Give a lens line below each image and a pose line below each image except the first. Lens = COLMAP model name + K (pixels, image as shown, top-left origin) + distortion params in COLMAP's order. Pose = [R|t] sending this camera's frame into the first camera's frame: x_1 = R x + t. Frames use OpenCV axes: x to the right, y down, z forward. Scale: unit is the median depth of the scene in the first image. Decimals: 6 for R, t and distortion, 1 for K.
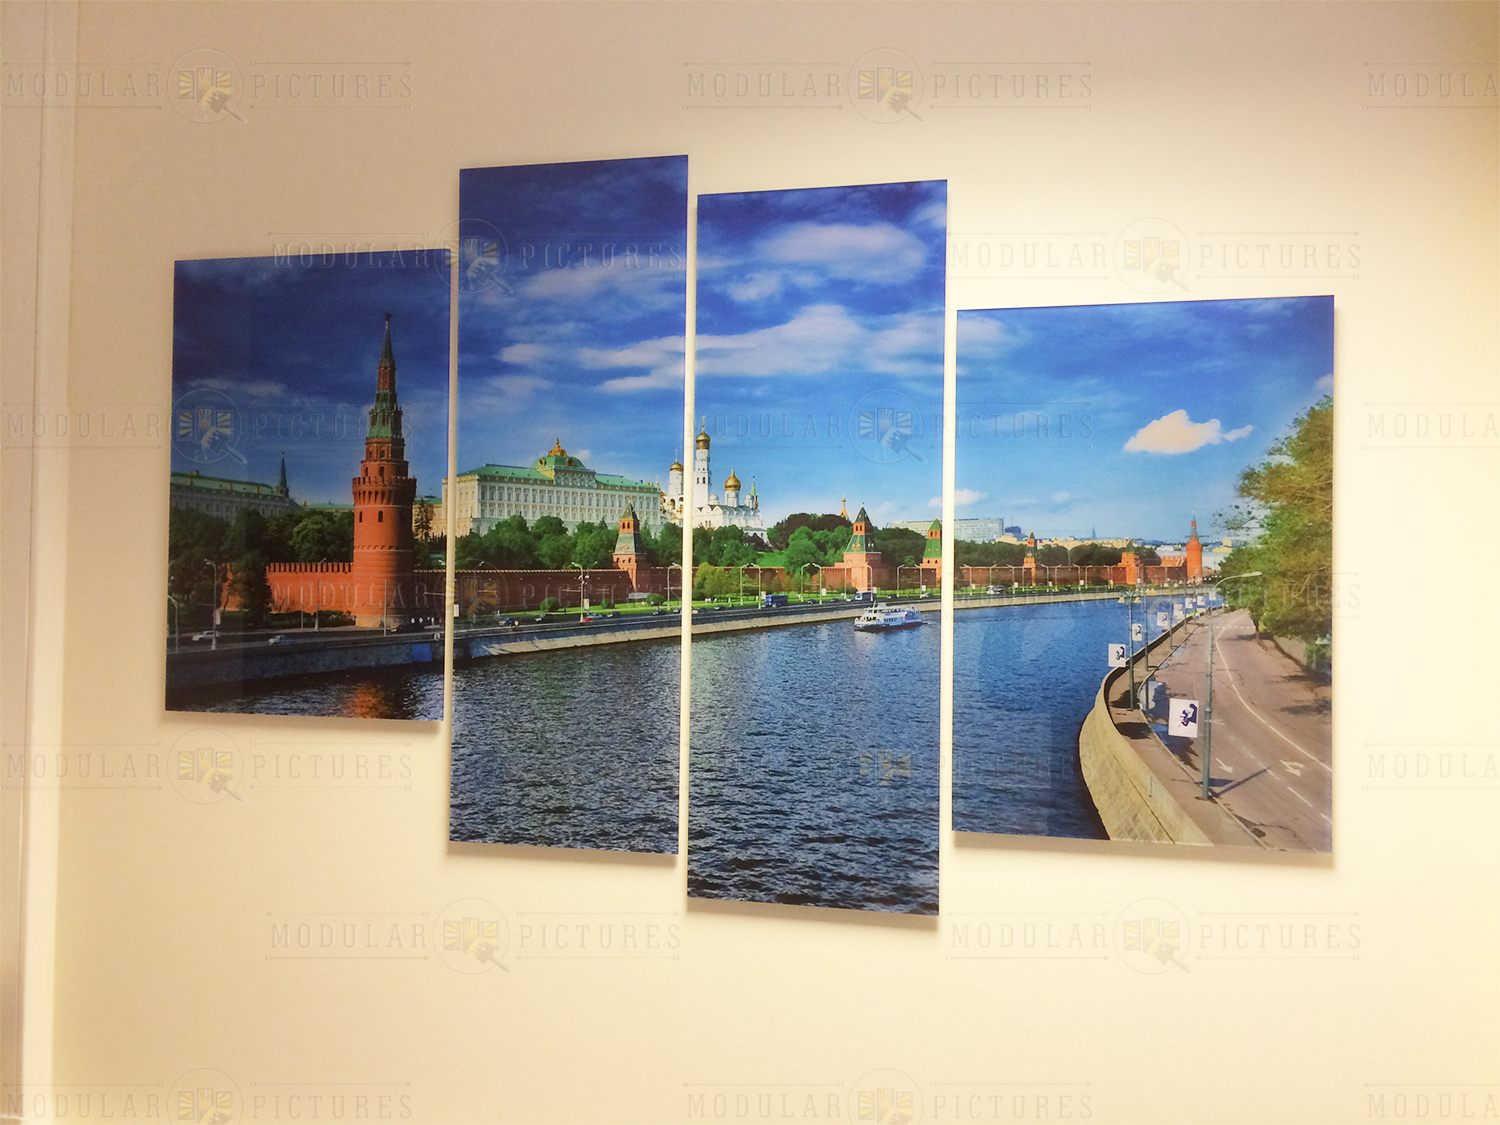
lens RADIAL K [[1268.9, 0, 746.9], [0, 1268.9, 559.5], [0, 0, 1]] dist [0.058338, -0.002409]
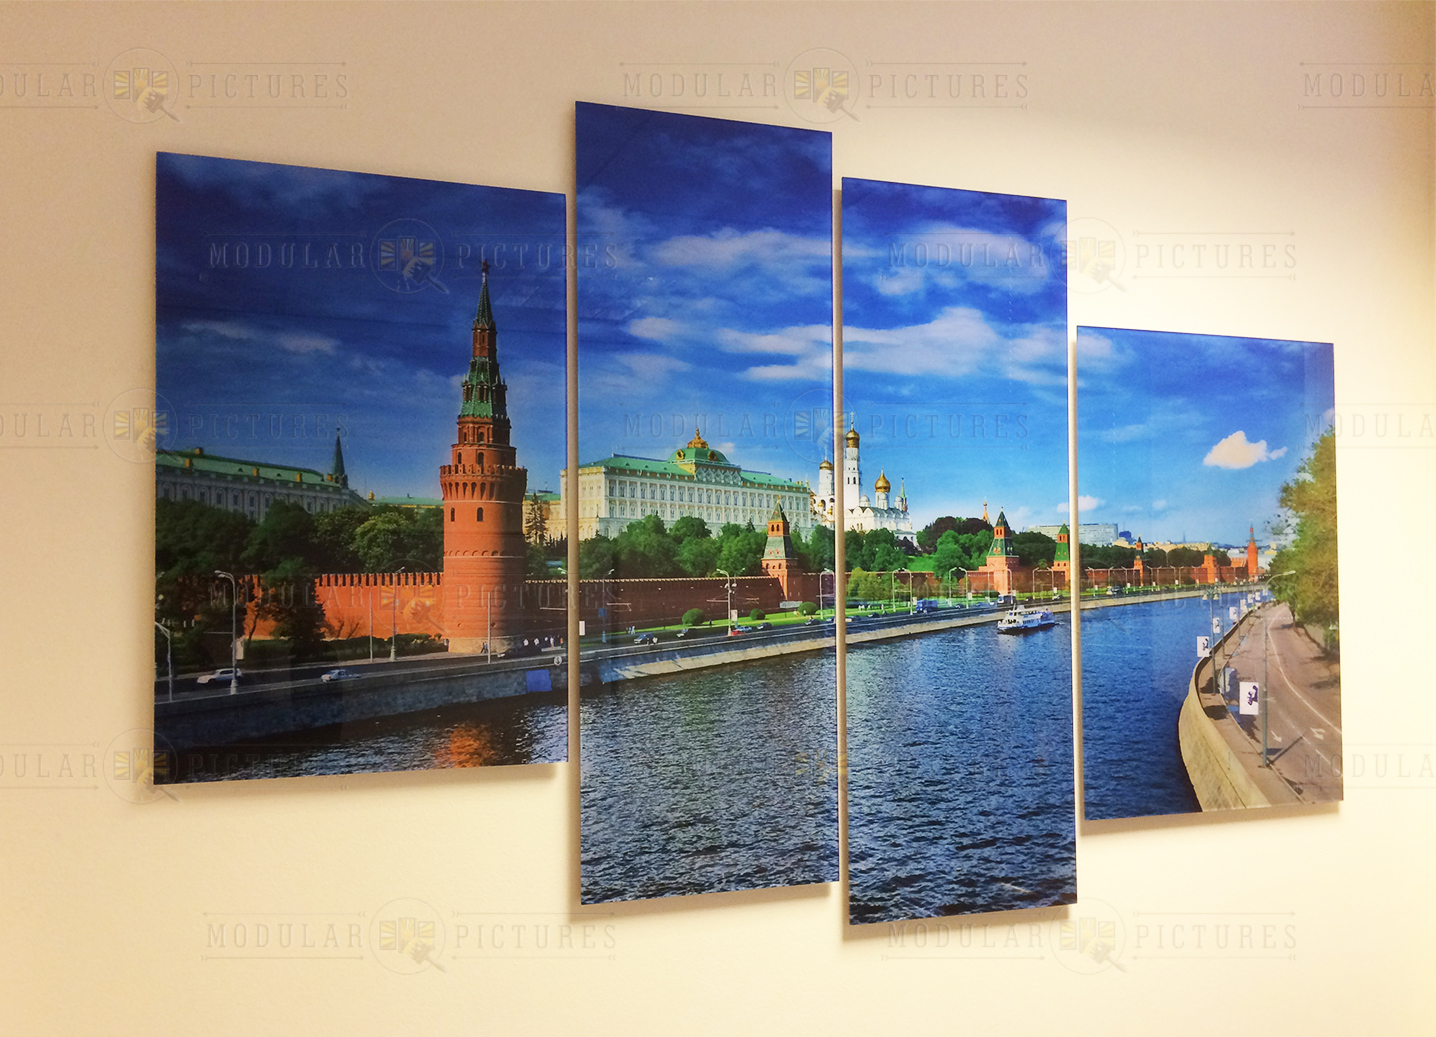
lens RADIAL K [[1381.1, 0, 706.1], [0, 1381.1, 556.2], [0, 0, 1]] dist [0.060946, 0.000000]
pose [[0.829088, -0.004563, 0.559100, -0.699151], [0.009087, 0.999945, -0.005313, -0.001621], [-0.559045, 0.009485, 0.829083, 0.210625]]
